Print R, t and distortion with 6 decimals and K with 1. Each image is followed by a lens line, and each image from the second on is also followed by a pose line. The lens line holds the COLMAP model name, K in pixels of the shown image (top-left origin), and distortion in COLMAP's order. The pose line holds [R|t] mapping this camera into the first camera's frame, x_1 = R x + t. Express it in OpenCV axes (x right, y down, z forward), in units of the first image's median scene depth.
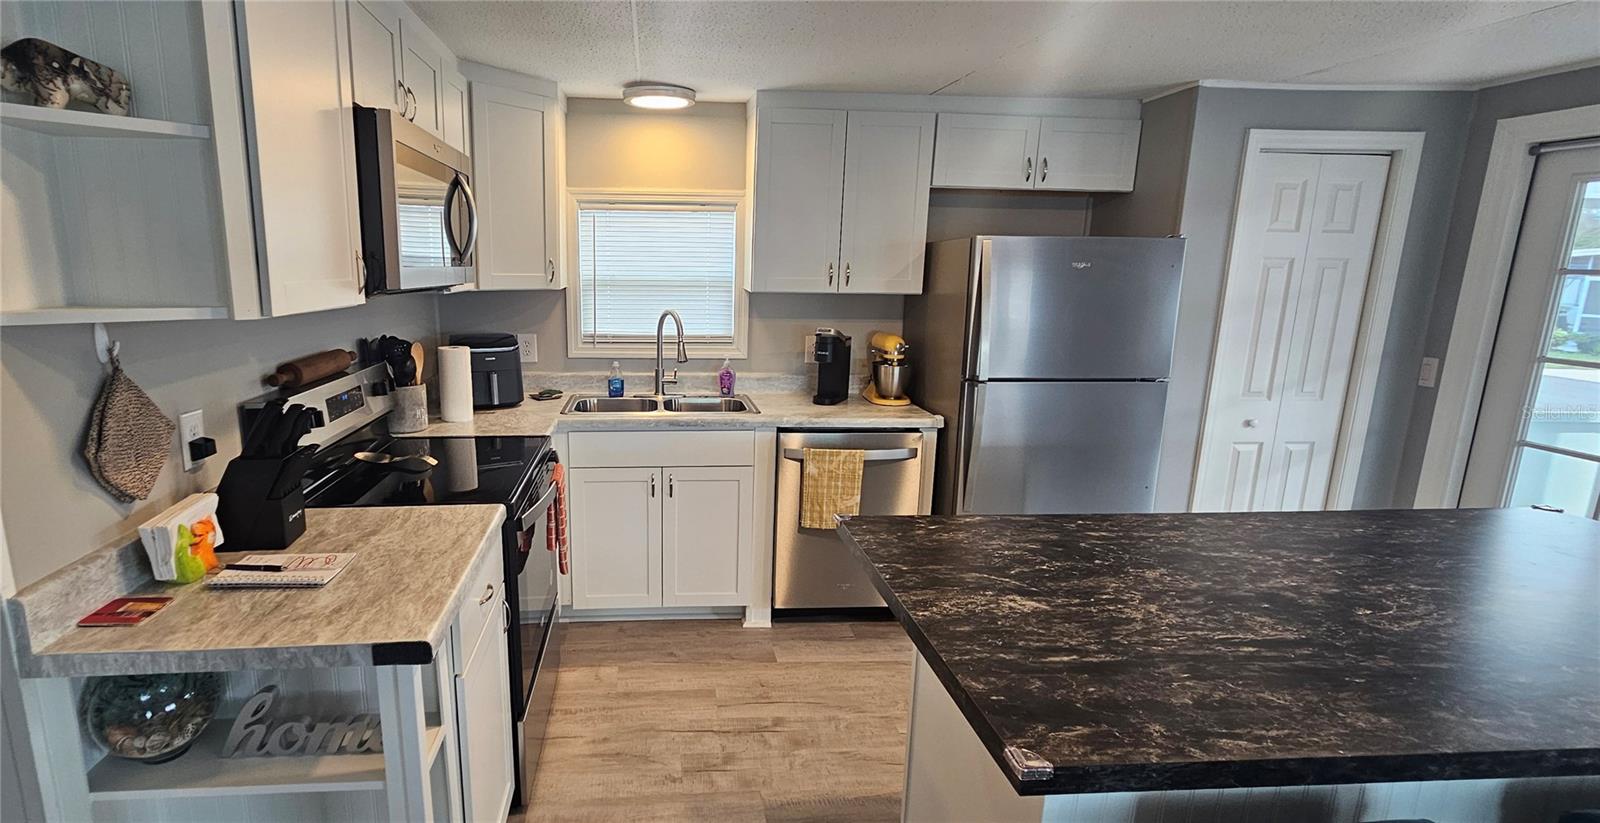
lens RADIAL K [[725.3, 0, 783.5], [0, 725.3, 412.1], [0, 0, 1]] dist [-0.001724, 0.000304]
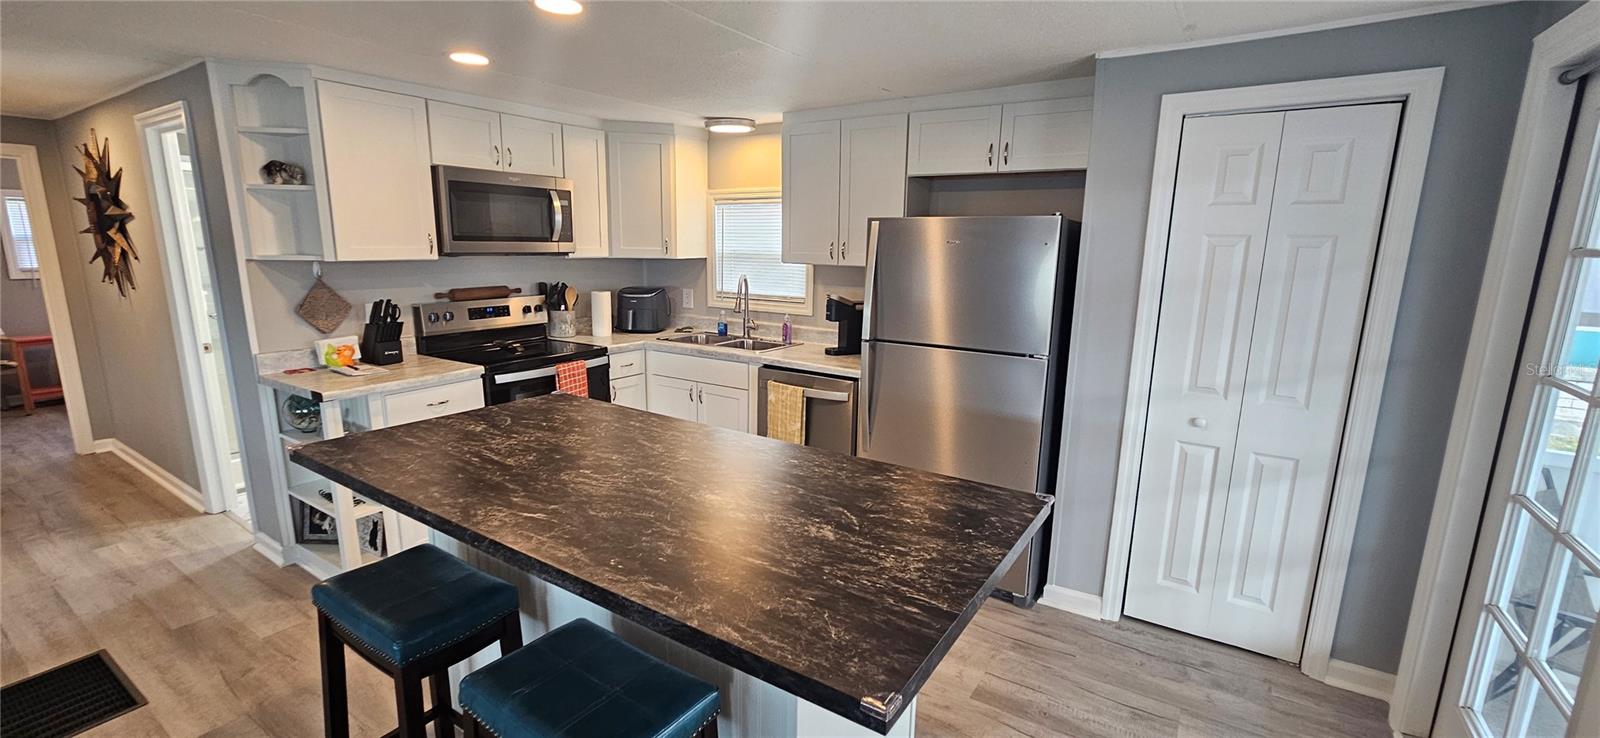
lens RADIAL K [[655.0, 0, 792.4], [0, 655.0, 370.6], [0, 0, 1]] dist [0.001399, 0.000092]
pose [[0.790282, 0.118573, -0.601161, 0.780611], [-0.125993, 0.991579, 0.029949, -0.009457], [0.599650, 0.052074, 0.798566, 0.068922]]
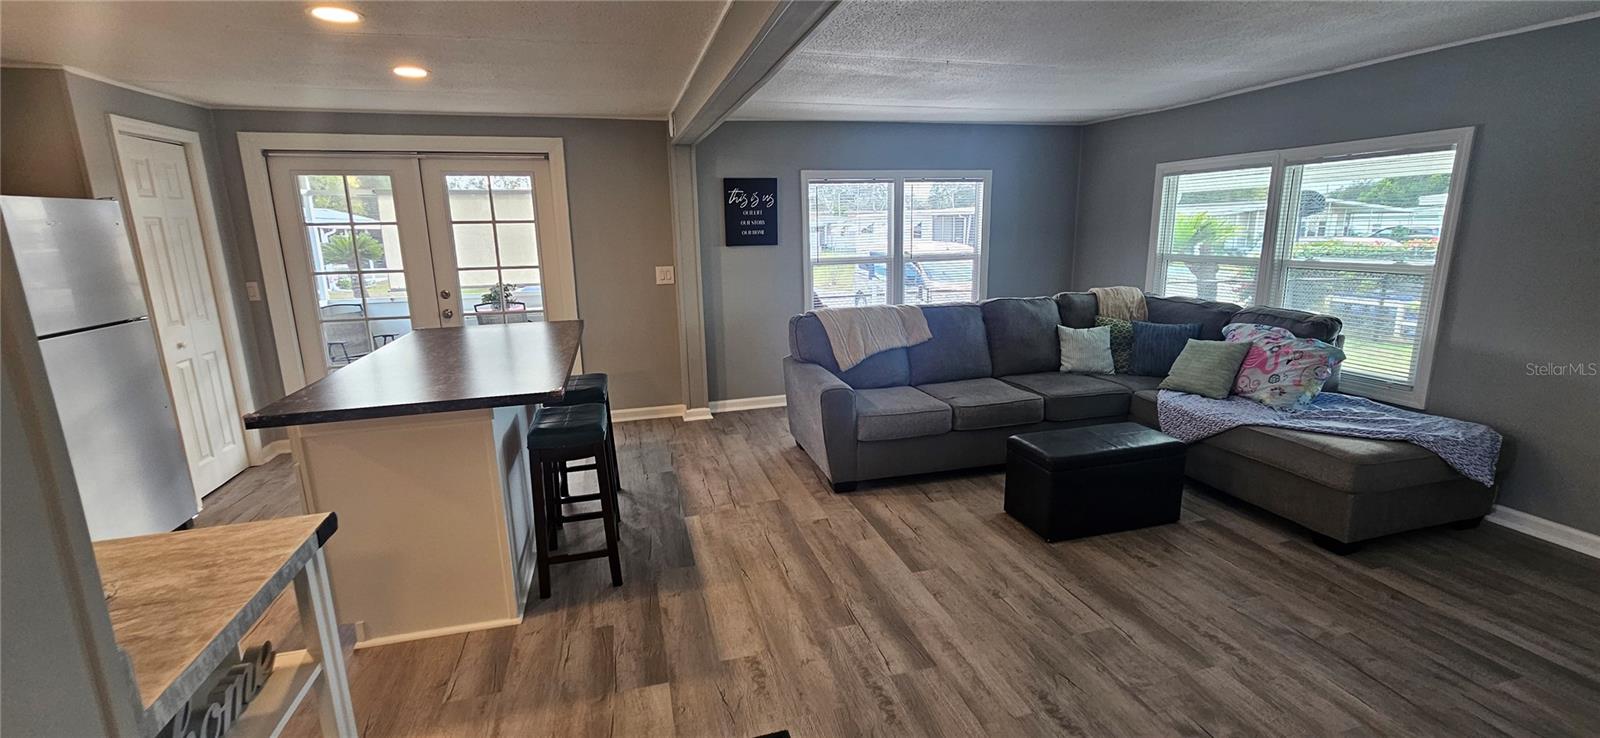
lens RADIAL K [[655.0, 0, 797.6], [0, 655.0, 363.0], [0, 0, 1]] dist [0.001399, 0.000092]
pose [[-0.197520, -0.216814, 0.956022, -0.751725], [0.211595, 0.942817, 0.257536, -0.025363], [-0.957190, 0.253158, -0.140348, 0.128438]]
